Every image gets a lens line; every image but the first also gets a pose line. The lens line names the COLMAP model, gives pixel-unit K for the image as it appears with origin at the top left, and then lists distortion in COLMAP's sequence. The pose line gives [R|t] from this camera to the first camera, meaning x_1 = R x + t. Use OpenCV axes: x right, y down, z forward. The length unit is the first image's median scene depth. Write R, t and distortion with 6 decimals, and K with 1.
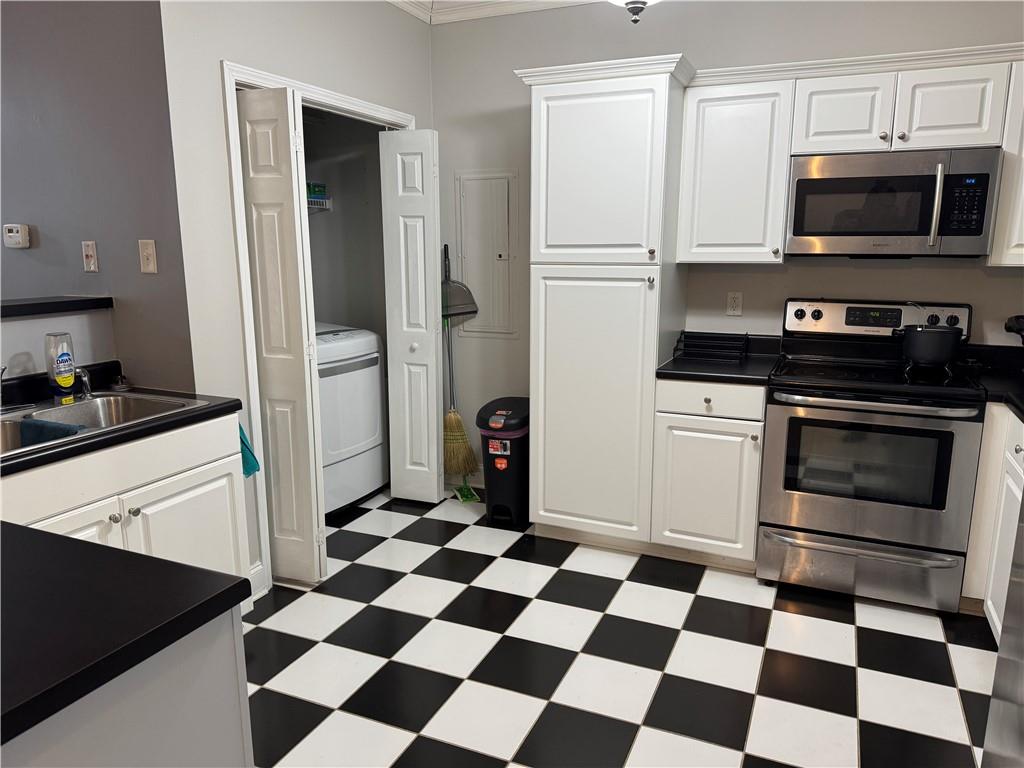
lens RADIAL K [[724.7, 0, 521.7], [0, 724.7, 379.8], [0, 0, 1]] dist [0.152318, -0.219033]
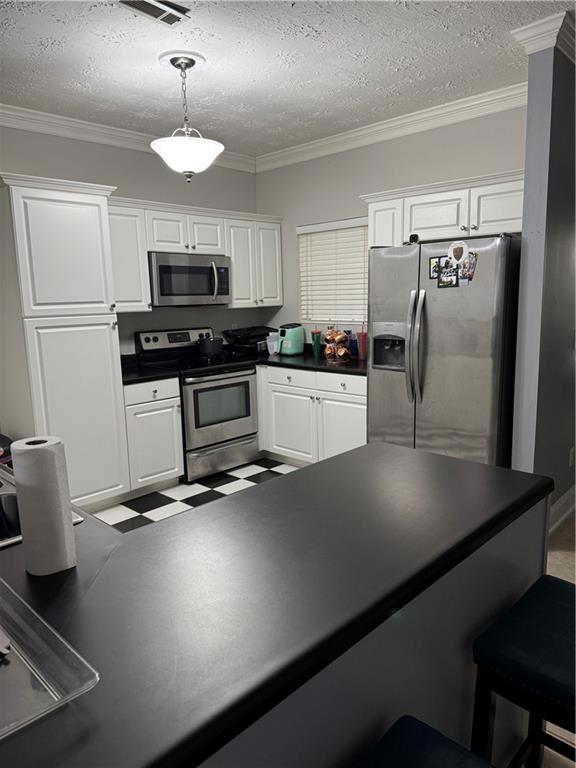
lens RADIAL K [[543.6, 0, 288.0], [0, 543.6, 384.0], [0, 0, 1]] dist [0.152318, -0.219033]
pose [[0.354064, -0.163102, 0.920889, -0.810490], [0.197885, 0.975446, 0.096681, -0.051057], [-0.914046, 0.147999, 0.377645, 0.231372]]
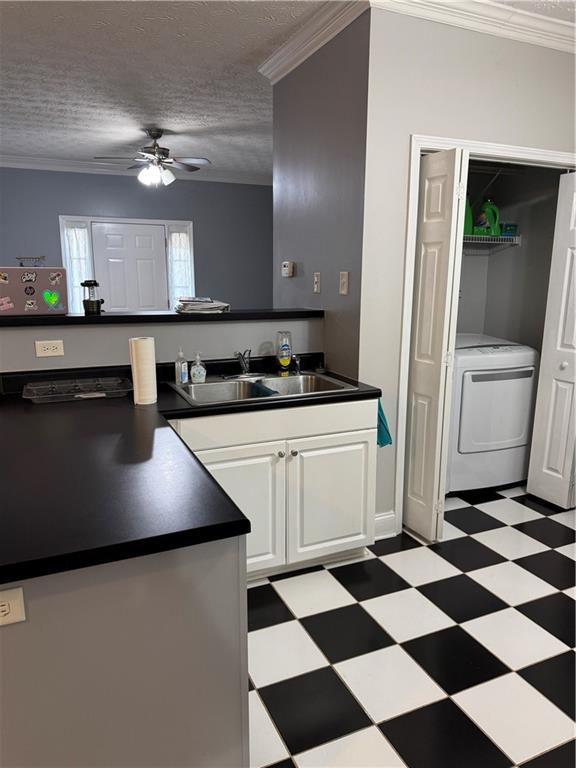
lens RADIAL K [[543.6, 0, 288.0], [0, 543.6, 384.0], [0, 0, 1]] dist [0.152318, -0.219033]
pose [[0.744438, 0.137473, -0.653386, 0.124896], [-0.128517, 0.989778, 0.061823, -0.020074], [0.655206, 0.037948, 0.754496, 0.111378]]
